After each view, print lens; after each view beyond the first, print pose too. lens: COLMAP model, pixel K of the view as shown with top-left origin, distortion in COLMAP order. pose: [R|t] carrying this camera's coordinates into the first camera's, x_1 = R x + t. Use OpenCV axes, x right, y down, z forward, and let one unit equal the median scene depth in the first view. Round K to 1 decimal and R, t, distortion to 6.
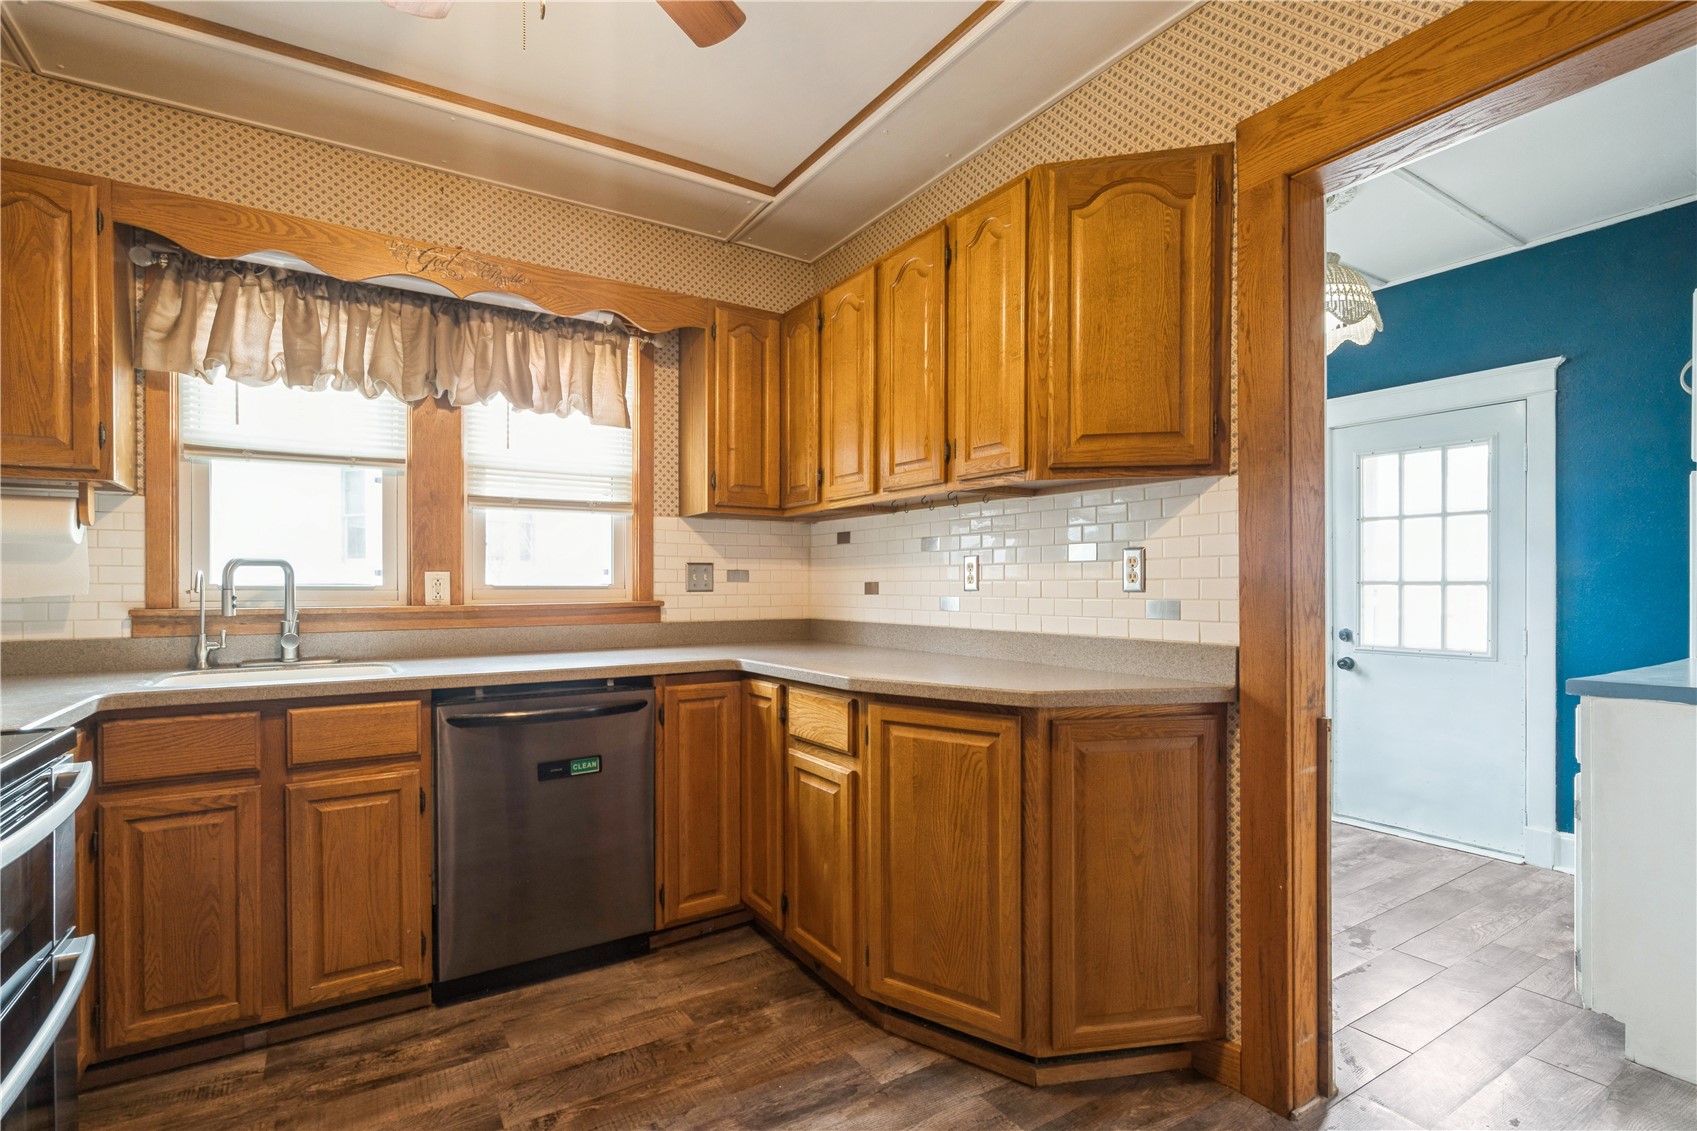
lens RADIAL K [[800.0, 0, 839.2], [0, 800.0, 586.6], [0, 0, 1]] dist [0.002579, 0.000694]
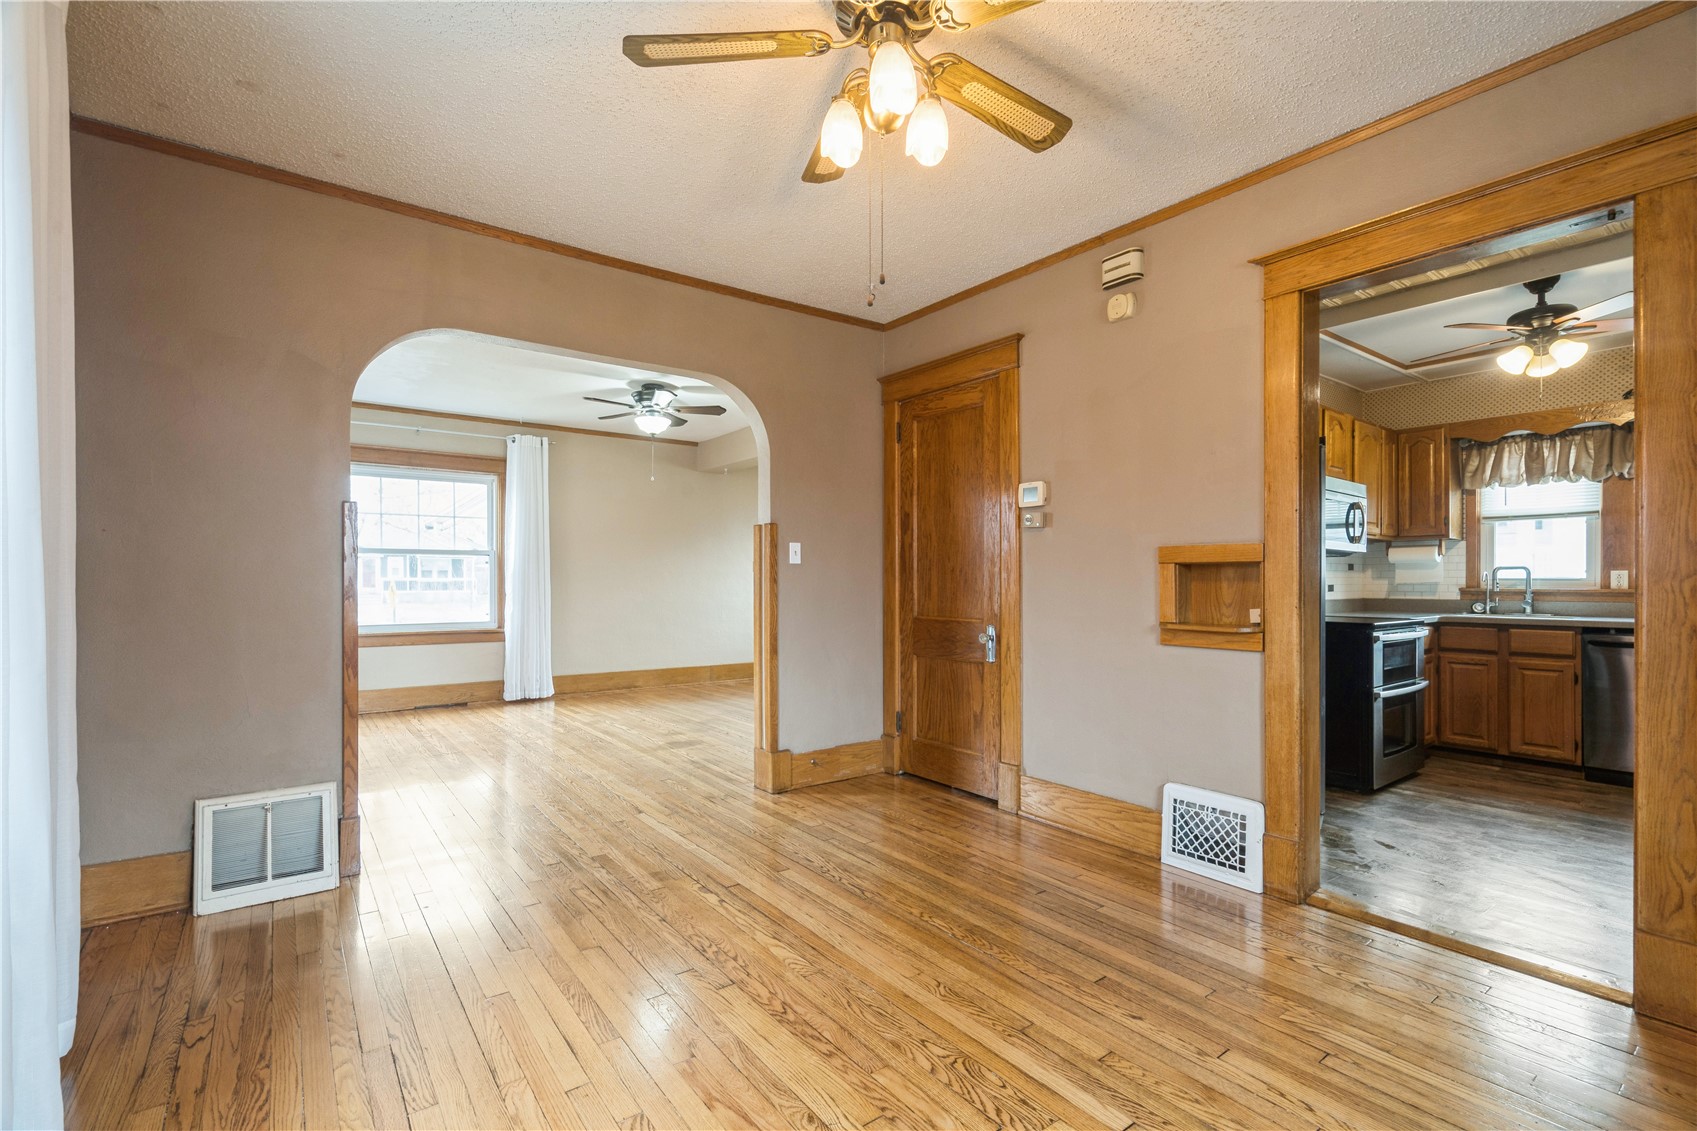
lens RADIAL K [[757.7, 0, 856.9], [0, 757.7, 581.2], [0, 0, 1]] dist [0.001640, 0.000285]
pose [[0.092555, 0.004908, -0.995696, 1.228796], [0.000331, 0.999988, 0.004960, -0.004108], [0.995708, -0.000788, 0.092552, -1.027353]]
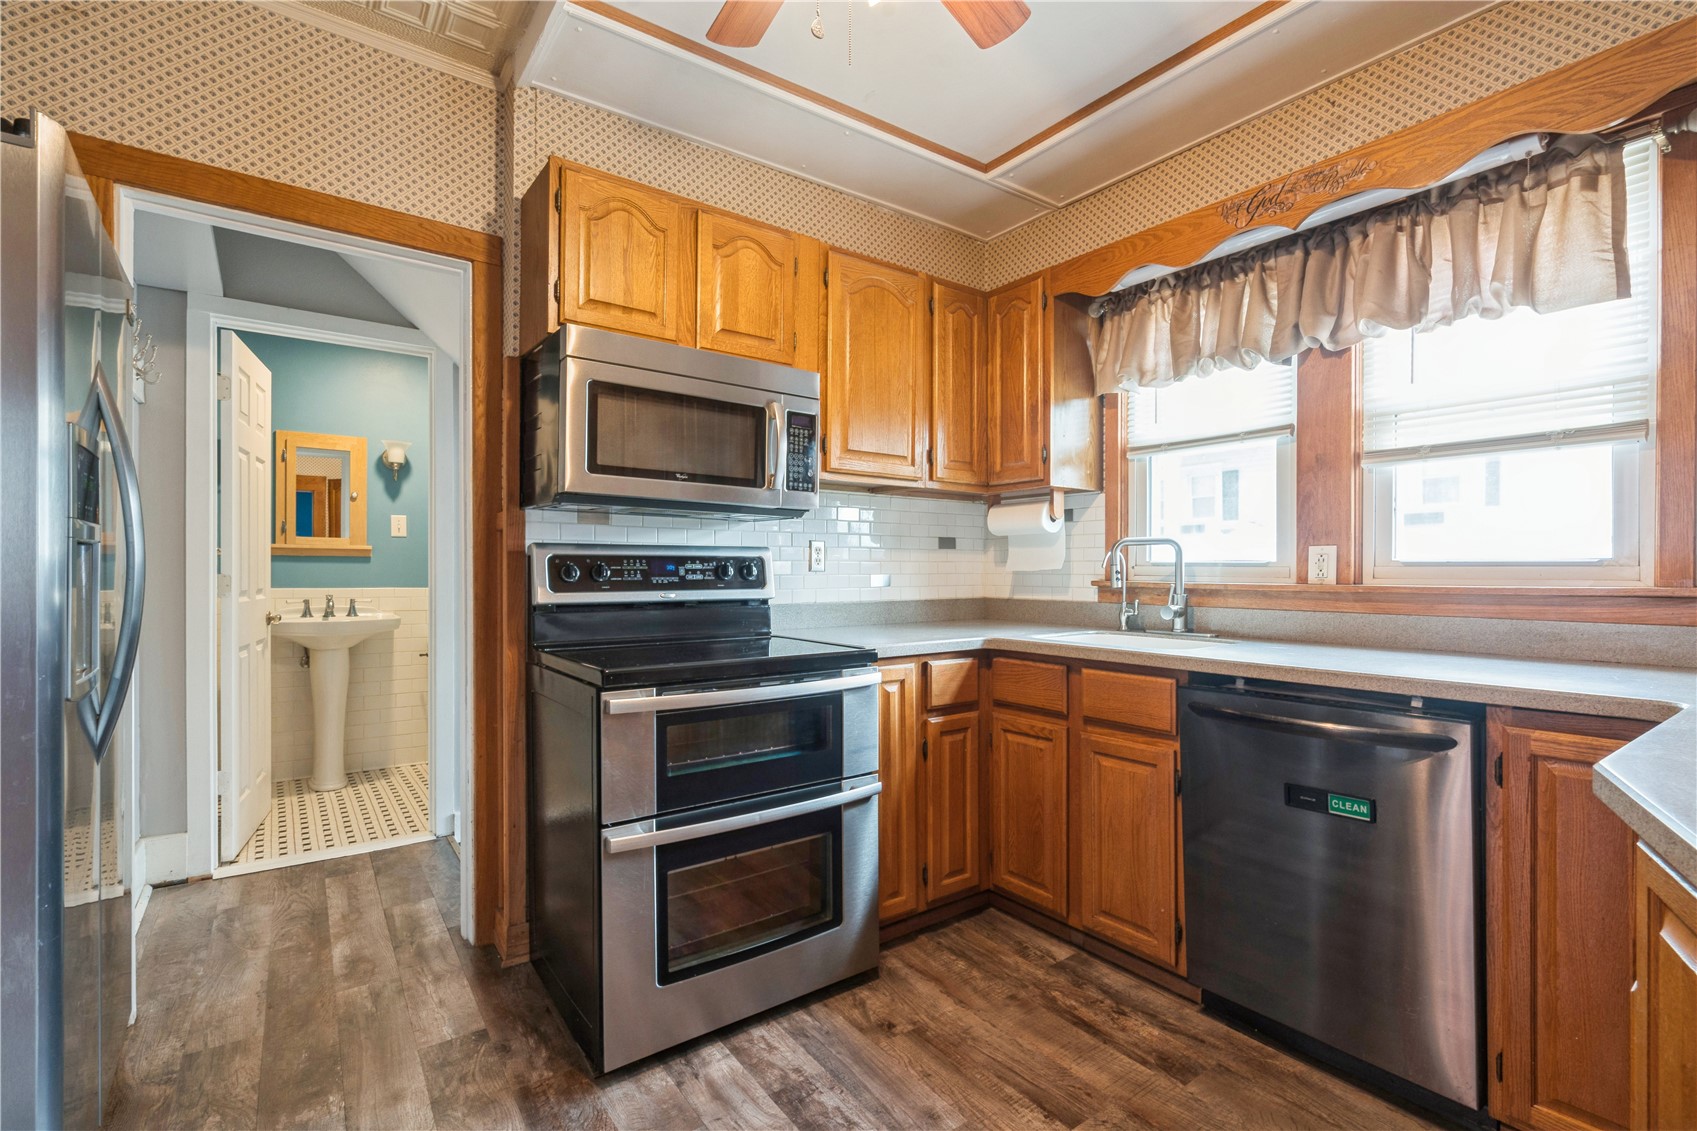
lens RADIAL K [[780.5, 0, 850.0], [0, 780.5, 569.5], [0, 0, 1]] dist [0.000721, -0.000059]
pose [[0.078018, 0.005171, -0.996939, 0.358537], [-0.000632, 0.999987, 0.005137, 0.003720], [0.996952, 0.000229, 0.078020, 0.493098]]
